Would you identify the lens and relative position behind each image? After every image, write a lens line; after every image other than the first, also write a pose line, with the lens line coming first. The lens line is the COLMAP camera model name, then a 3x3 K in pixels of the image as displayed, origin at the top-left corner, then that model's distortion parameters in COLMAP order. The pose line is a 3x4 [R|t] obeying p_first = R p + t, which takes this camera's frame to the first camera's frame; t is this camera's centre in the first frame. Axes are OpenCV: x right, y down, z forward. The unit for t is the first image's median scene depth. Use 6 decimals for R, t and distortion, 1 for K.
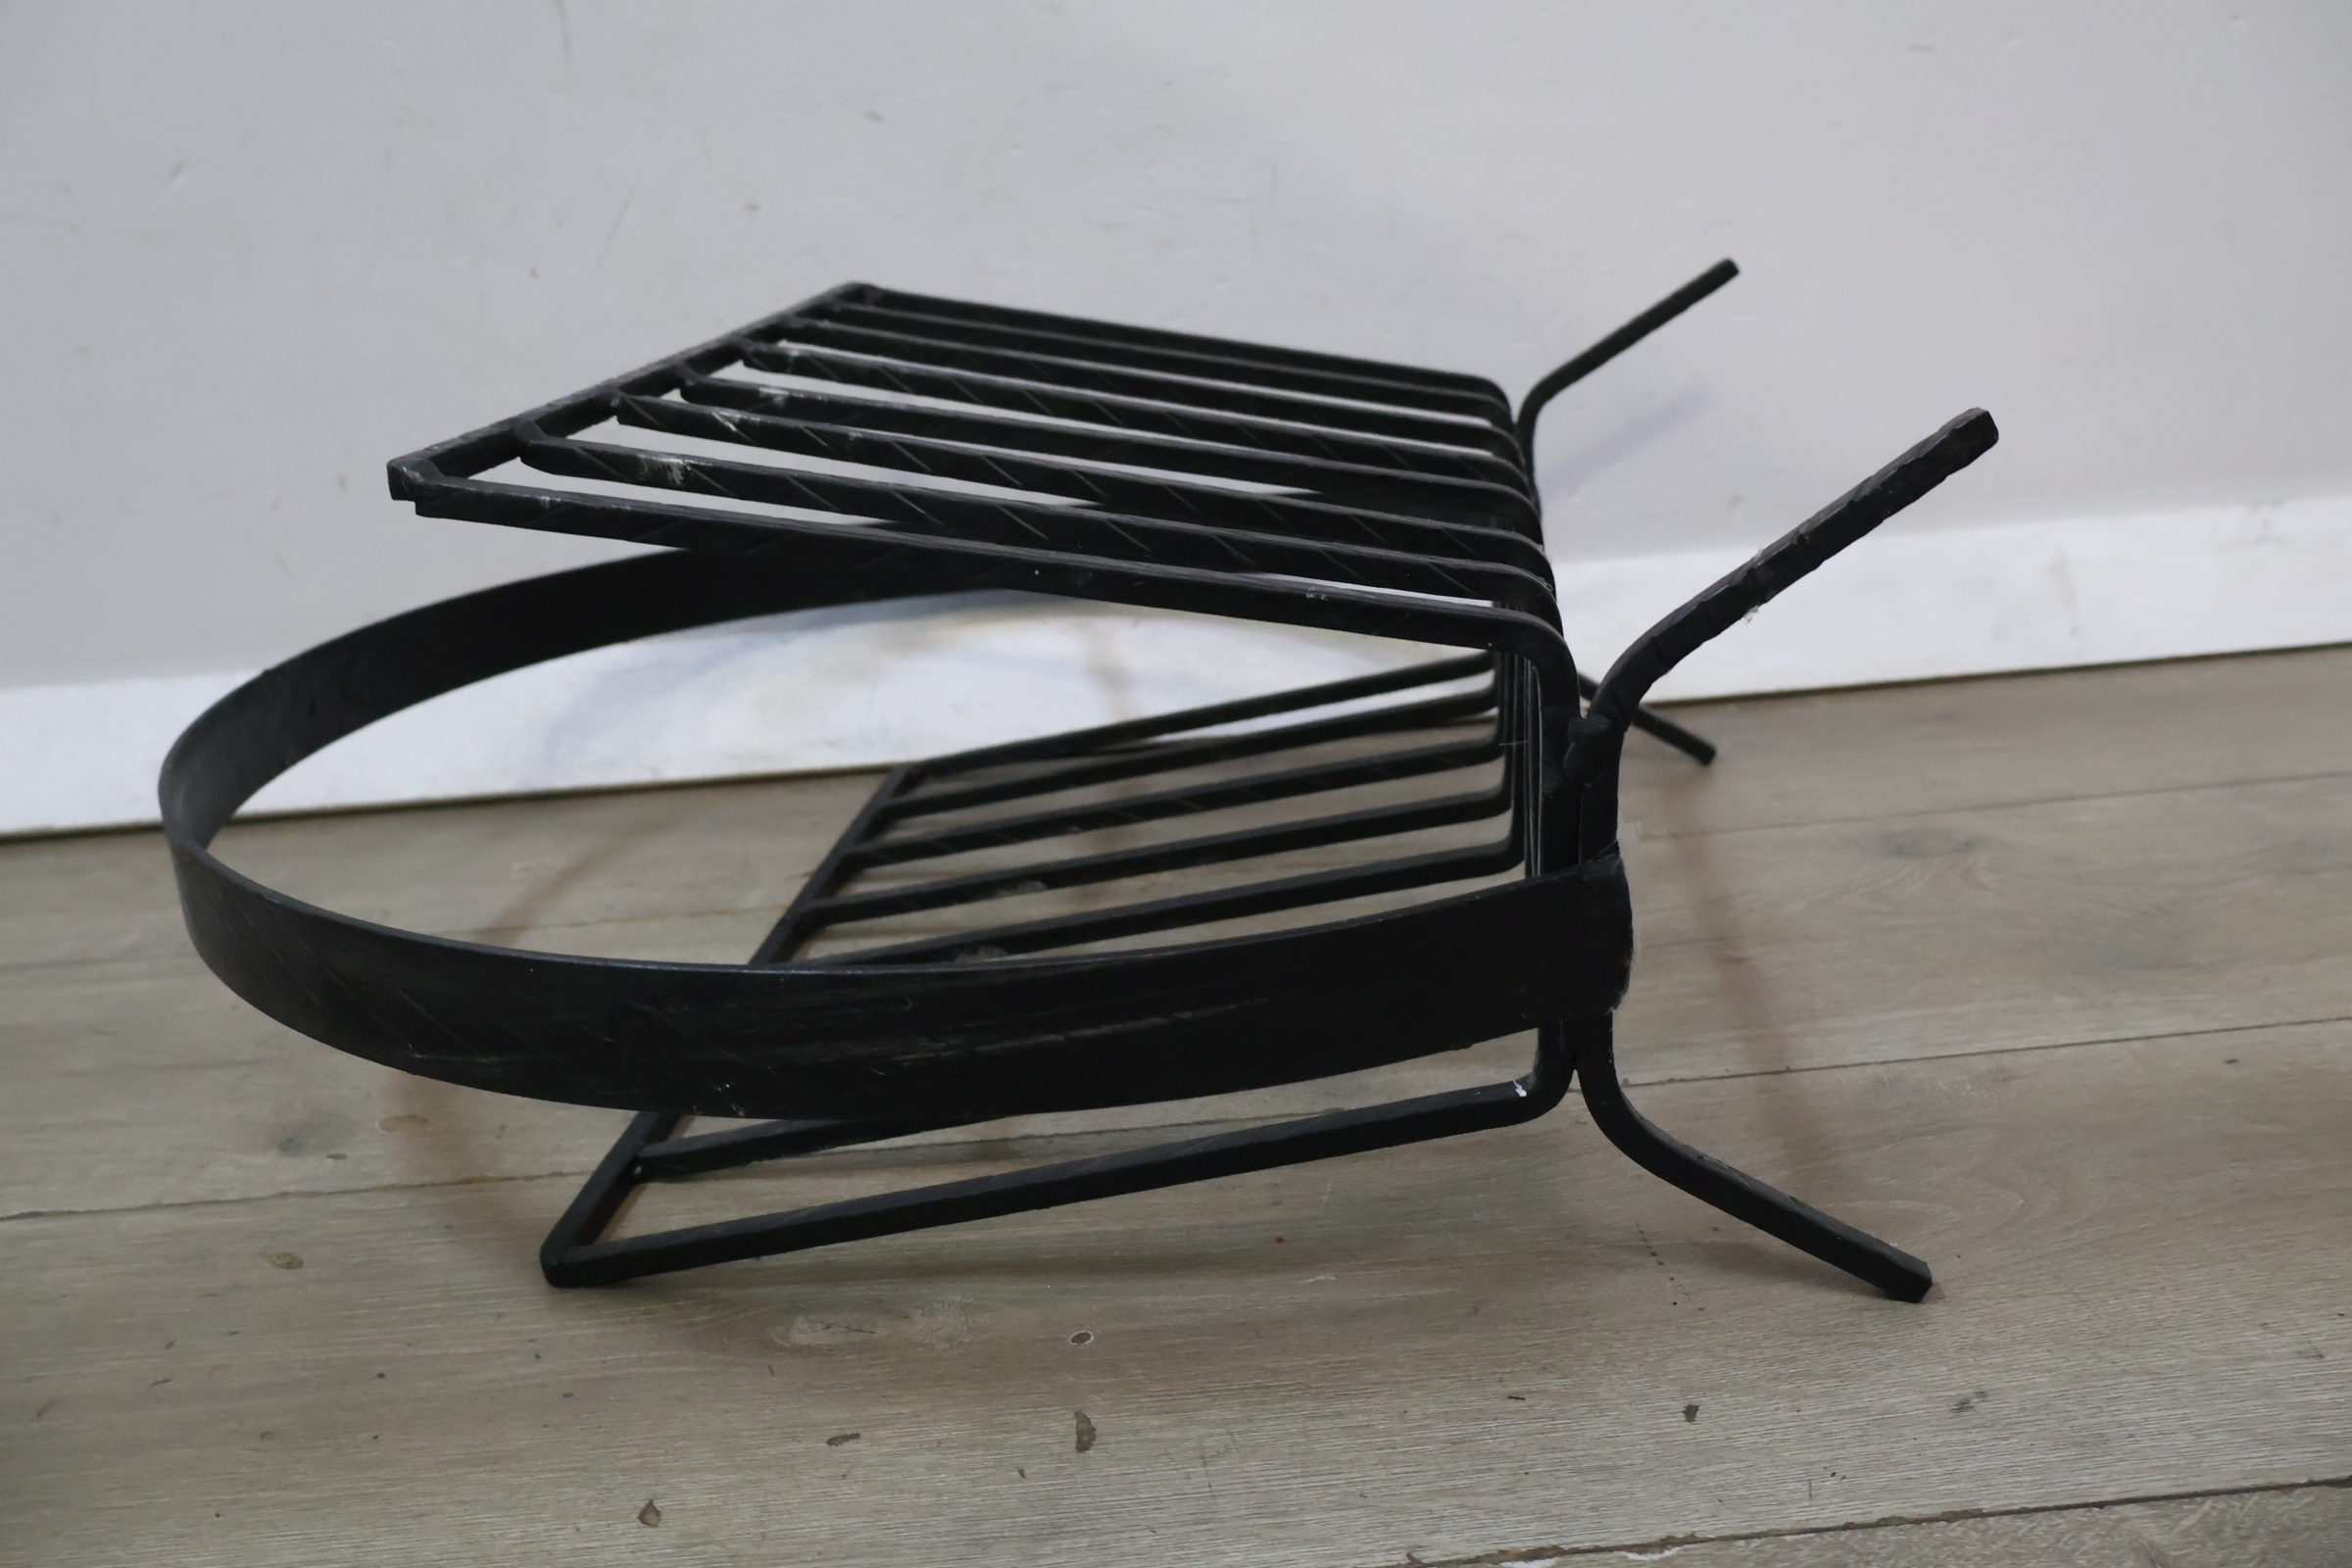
lens RADIAL K [[2100.2, 0, 1157.7], [0, 2100.2, 772.4], [0, 0, 1]] dist [0.021897, -0.004486]
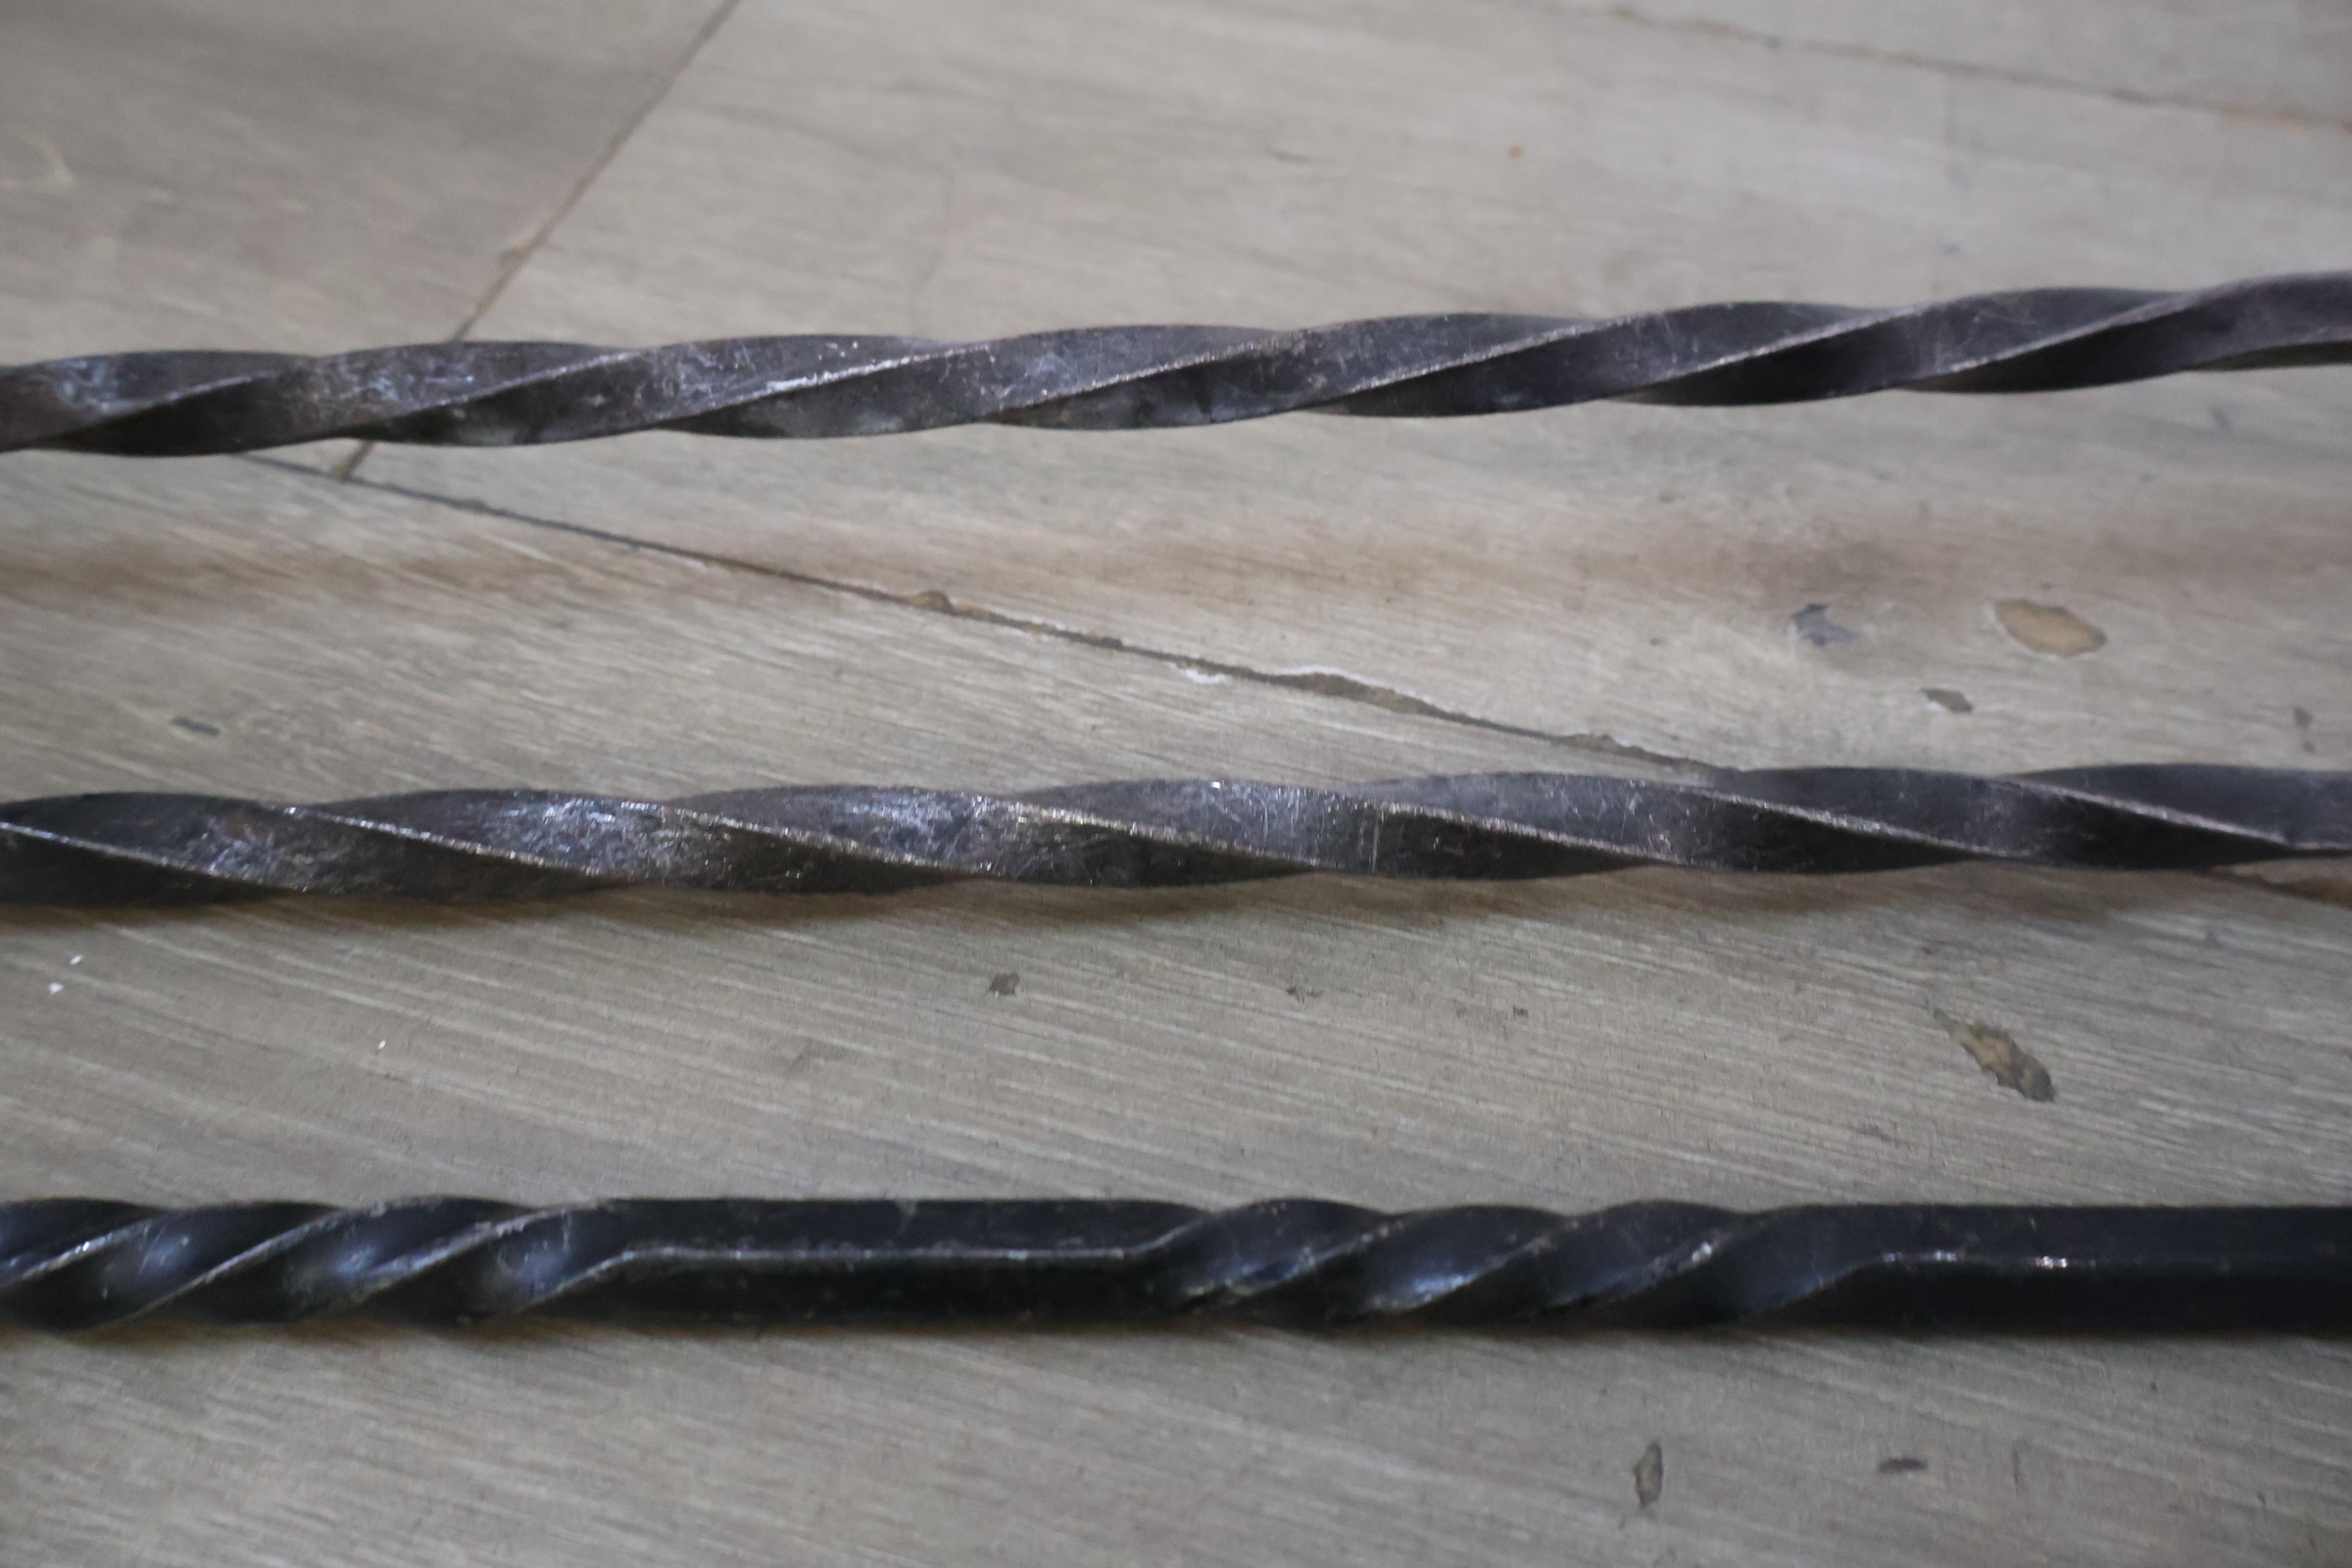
lens RADIAL K [[2100.2, 0, 1160.1], [0, 2100.2, 786.6], [0, 0, 1]] dist [0.021897, -0.004486]
pose [[0.954475, 0.278868, -0.105874, -0.654628], [-0.189658, 0.841313, 0.506183, 0.000245], [0.230232, -0.463060, 0.855903, 0.740274]]
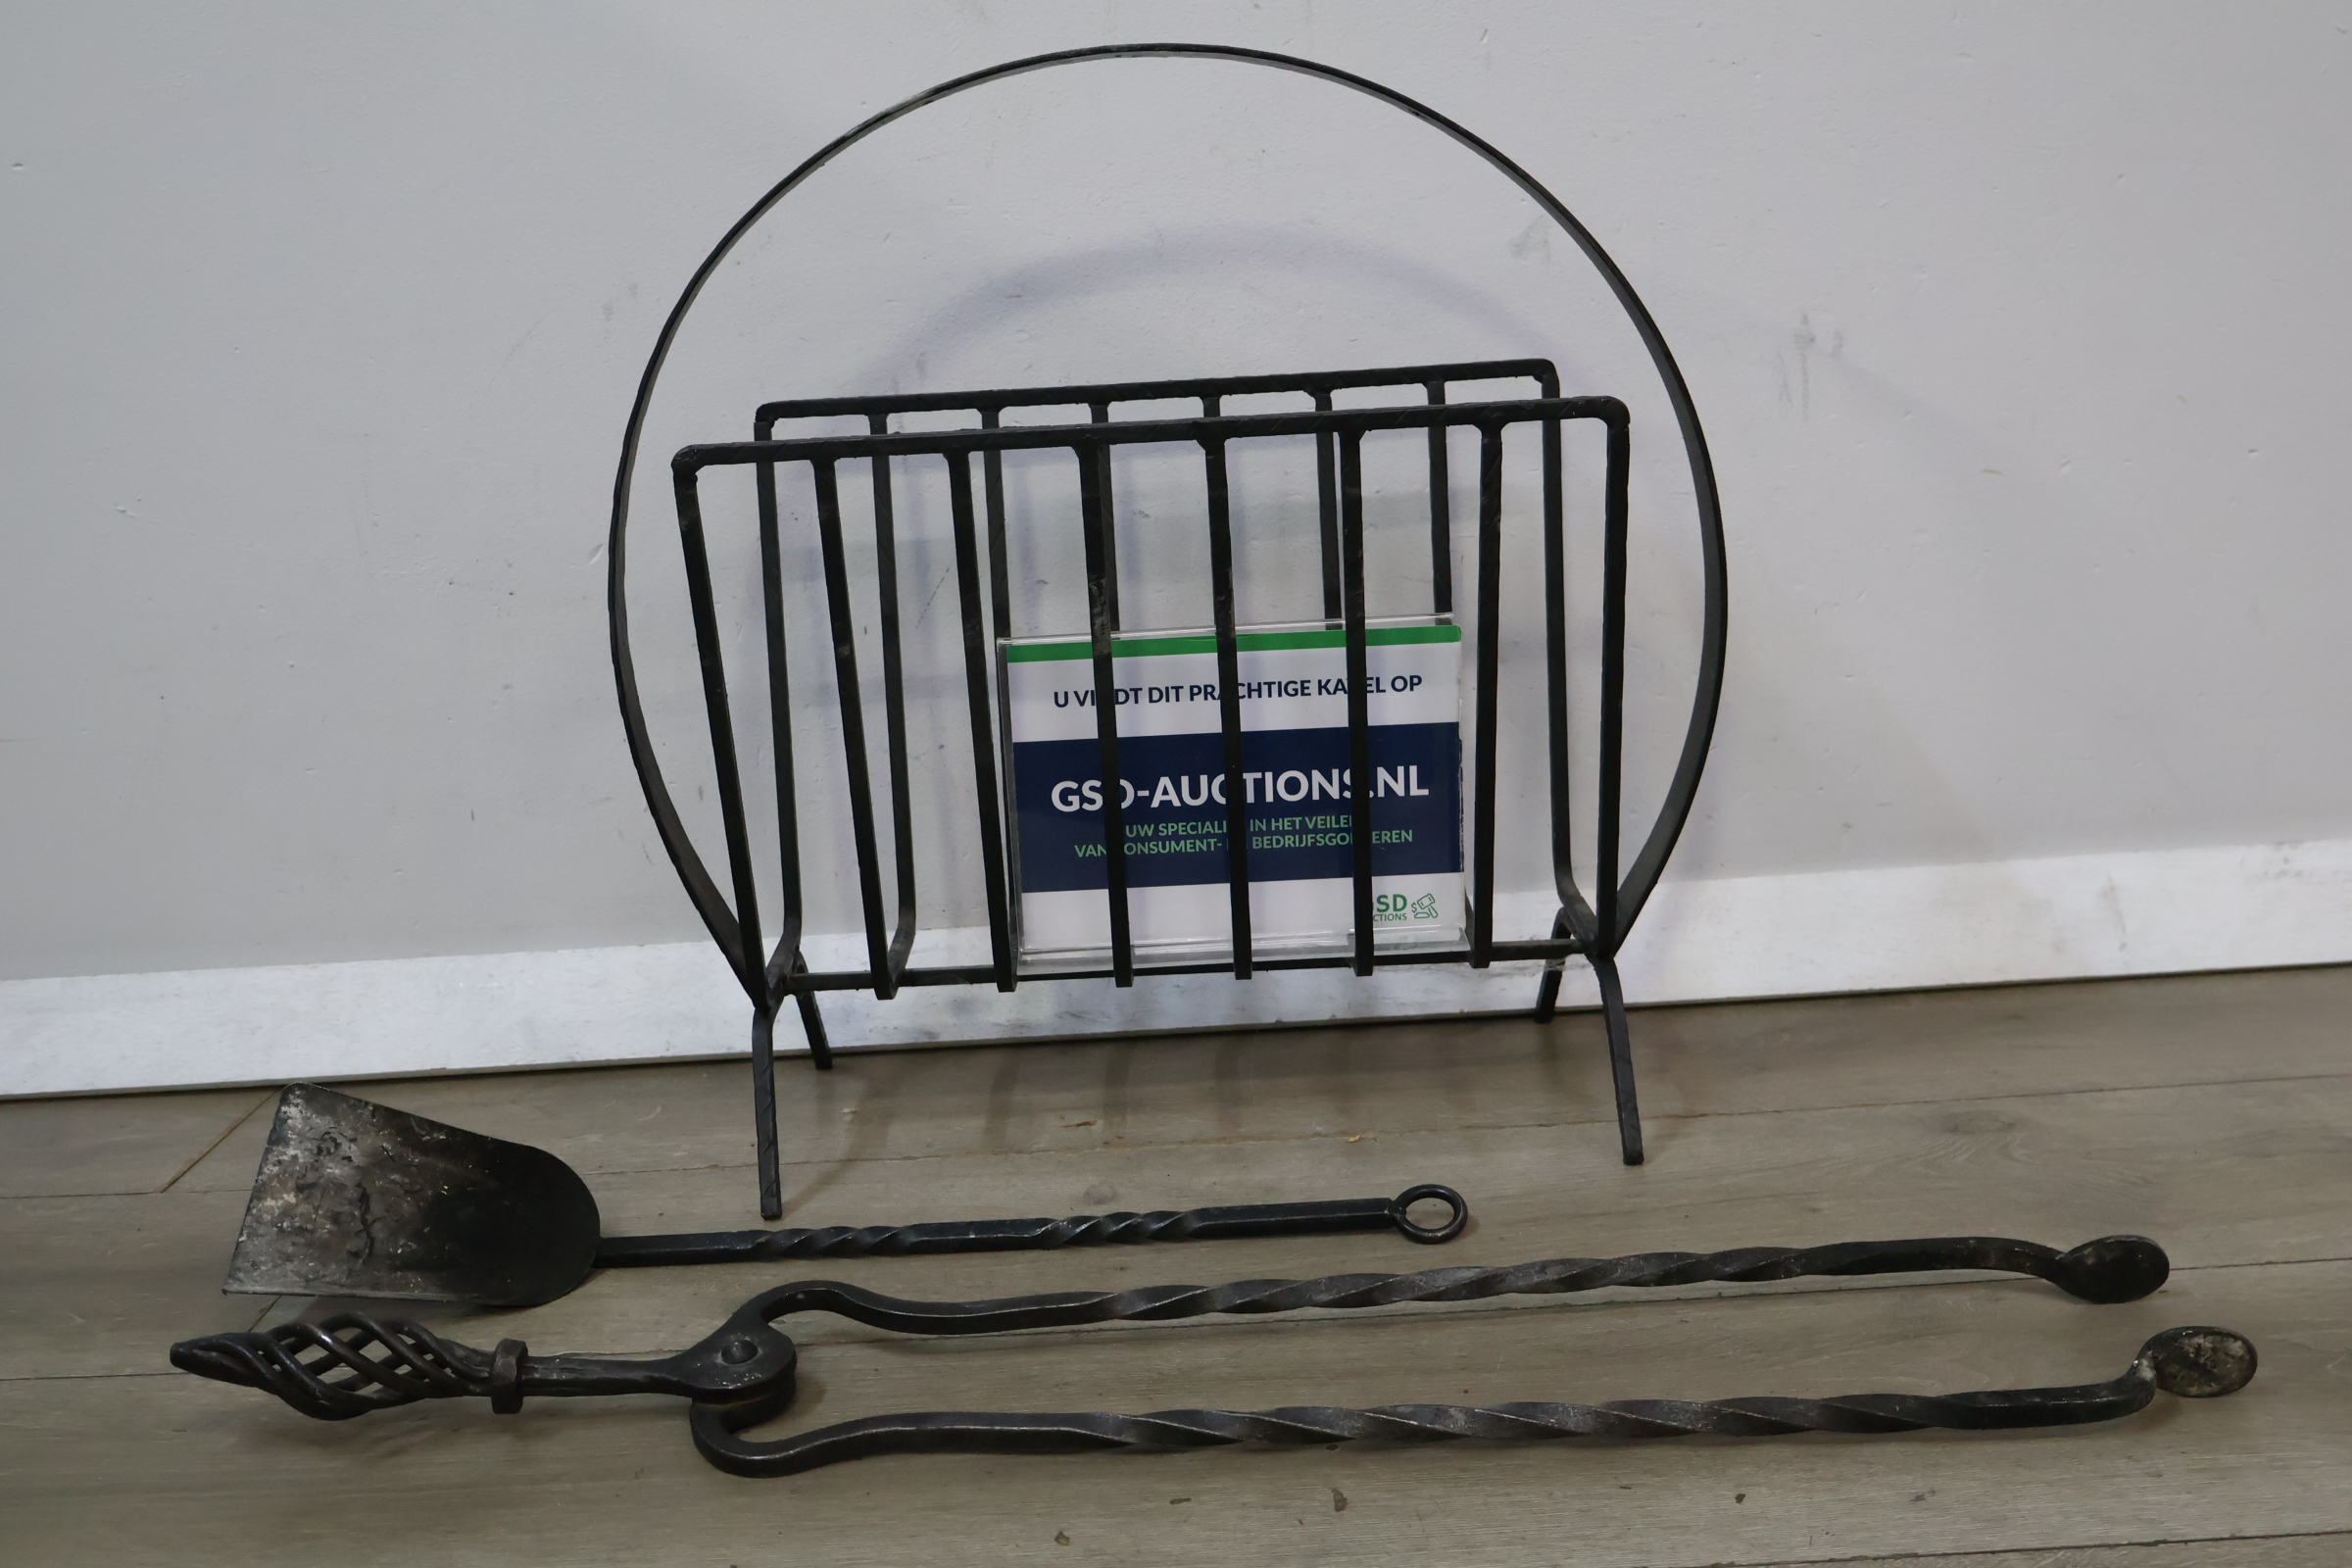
lens RADIAL K [[2444.1, 0, 1169.8], [0, 2444.1, 793.0], [0, 0, 1]] dist [0.022113, 0.000000]
pose [[0.998530, 0.020073, -0.050347, -0.077924], [-0.024343, 0.996025, -0.085688, -0.041575], [0.048427, 0.086788, 0.995049, -0.806410]]
